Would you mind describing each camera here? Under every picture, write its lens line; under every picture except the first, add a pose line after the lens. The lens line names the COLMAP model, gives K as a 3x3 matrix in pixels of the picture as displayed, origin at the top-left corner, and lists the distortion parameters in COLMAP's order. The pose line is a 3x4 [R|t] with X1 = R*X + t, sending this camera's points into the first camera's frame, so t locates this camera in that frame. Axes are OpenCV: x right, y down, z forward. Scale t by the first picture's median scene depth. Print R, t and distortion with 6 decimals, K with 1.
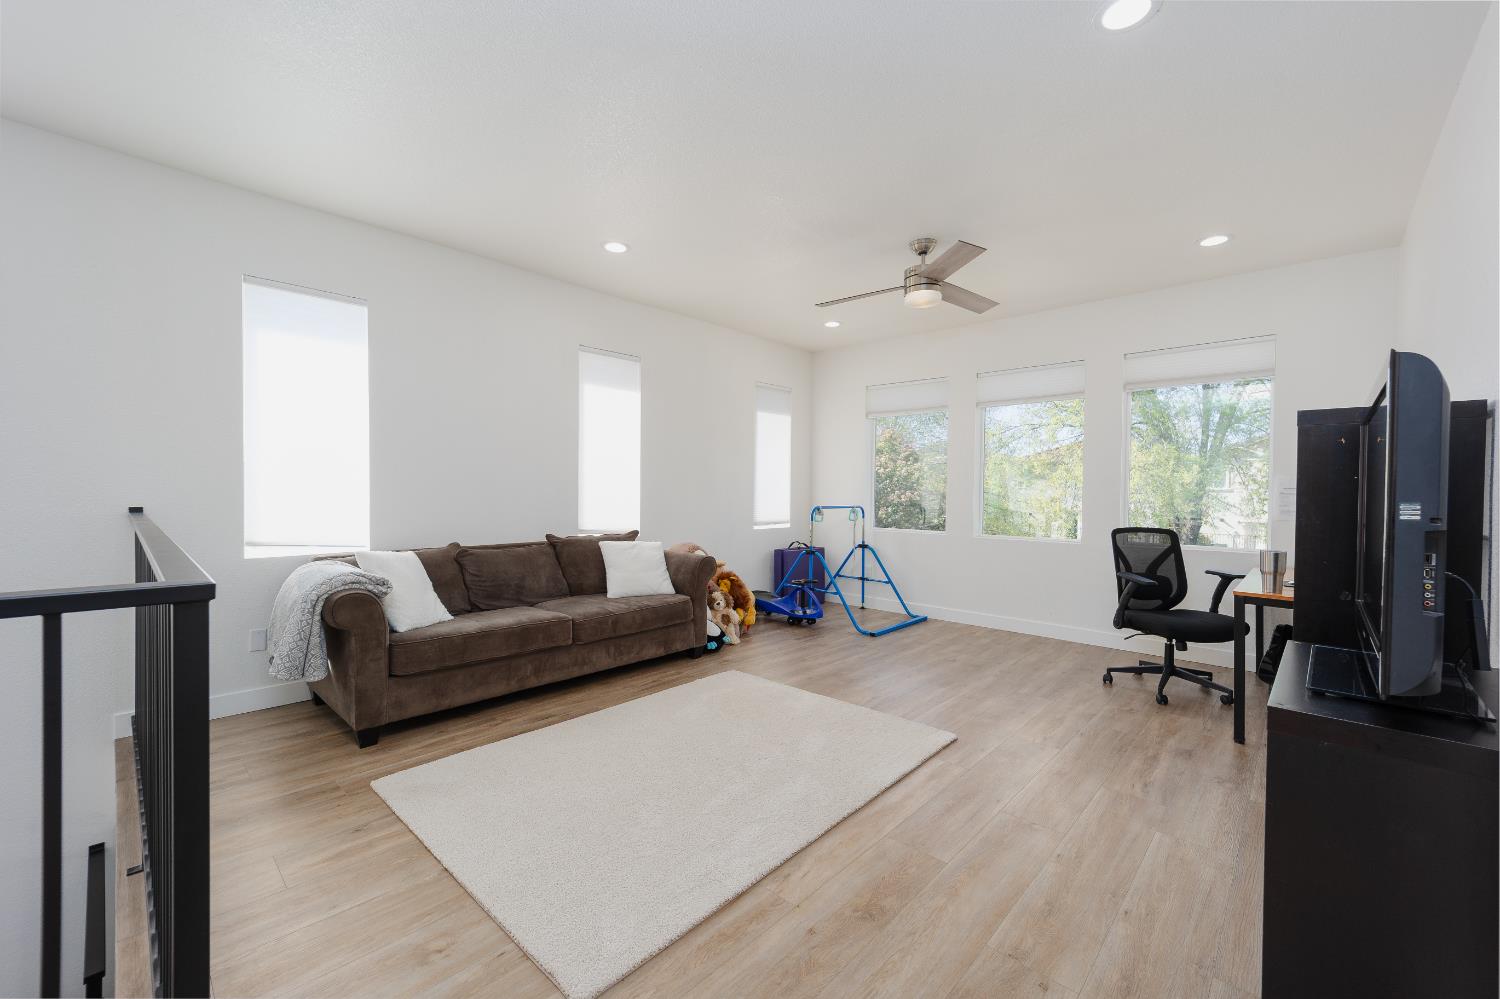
lens RADIAL K [[597.8, 0, 747.7], [0, 597.8, 503.4], [0, 0, 1]] dist [-0.001595, -0.000311]
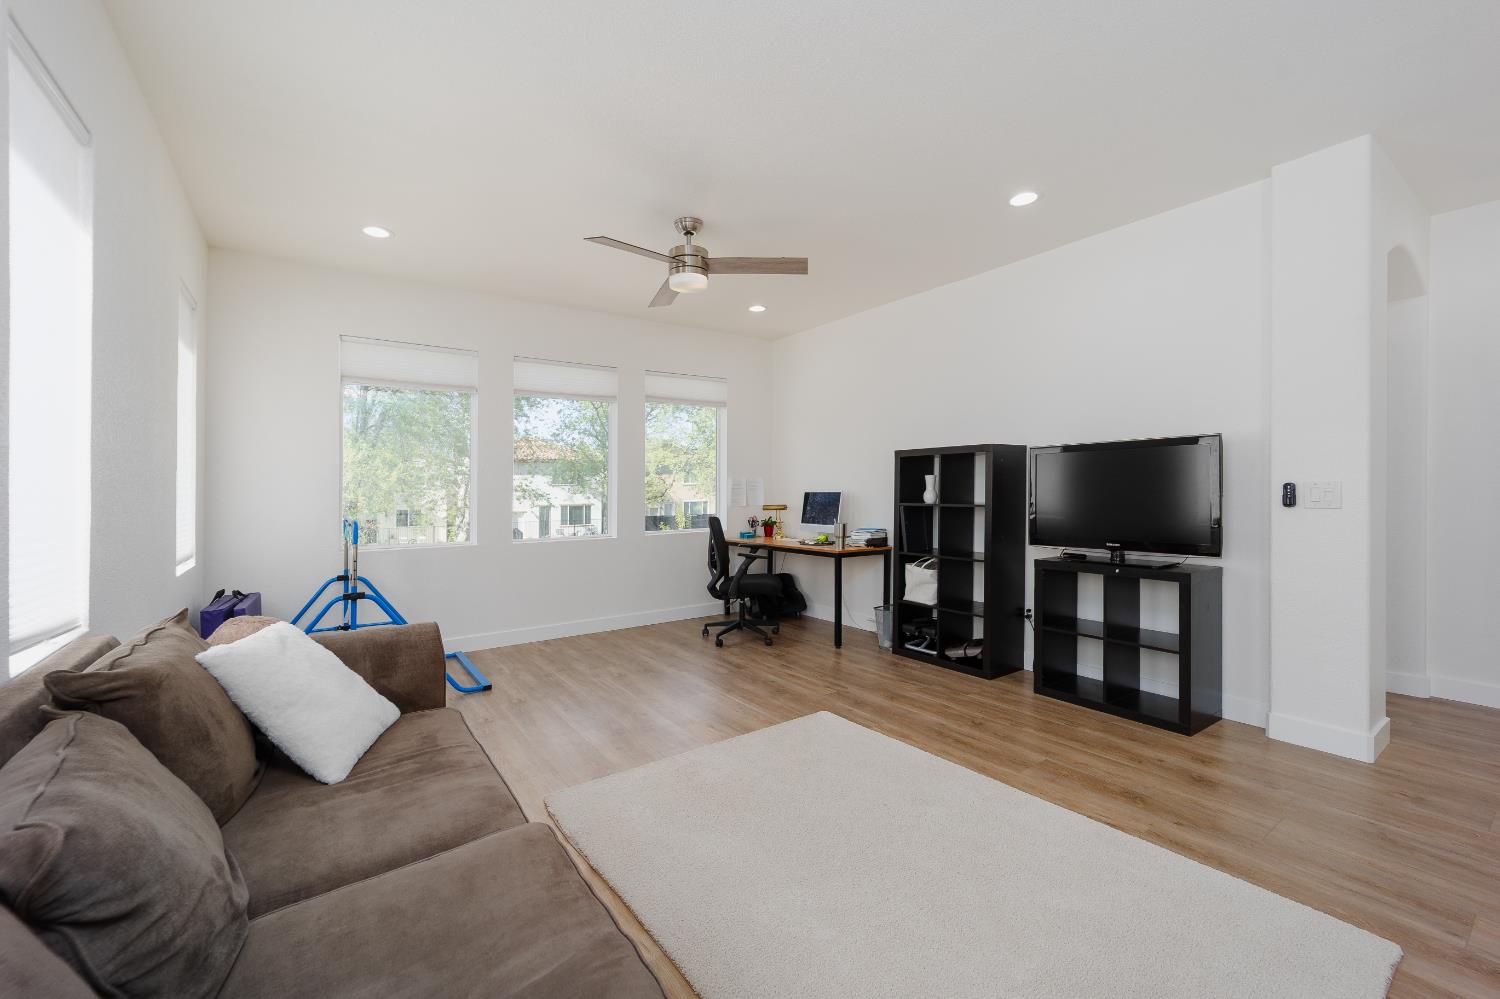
lens RADIAL K [[607.7, 0, 747.5], [0, 607.7, 481.4], [0, 0, 1]] dist [-0.000945, -0.000302]
pose [[0.203599, -0.002679, 0.979051, -0.607808], [0.034205, 0.999405, -0.004379, -0.024278], [-0.978457, 0.034380, 0.203569, 0.716315]]
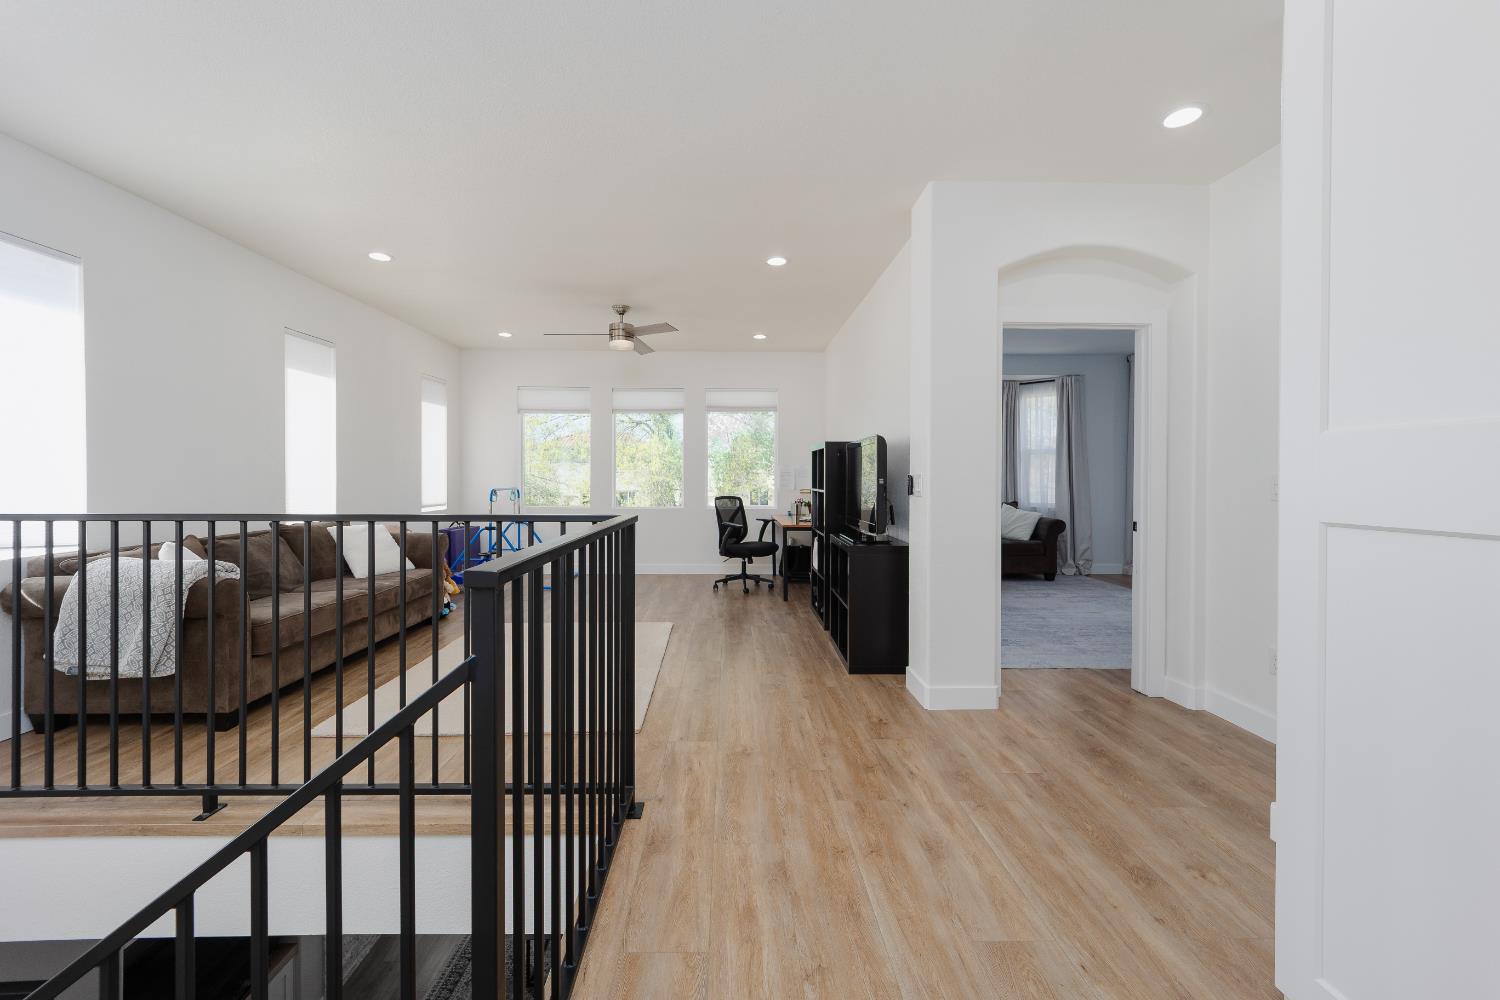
lens RADIAL K [[607.7, 0, 747.5], [0, 607.7, 481.9], [0, 0, 1]] dist [-0.000945, -0.000302]
pose [[0.705482, -0.014437, 0.708581, -0.546976], [0.019555, 0.999808, 0.000900, 0.000180], [-0.708458, 0.013221, 0.705629, -0.270203]]
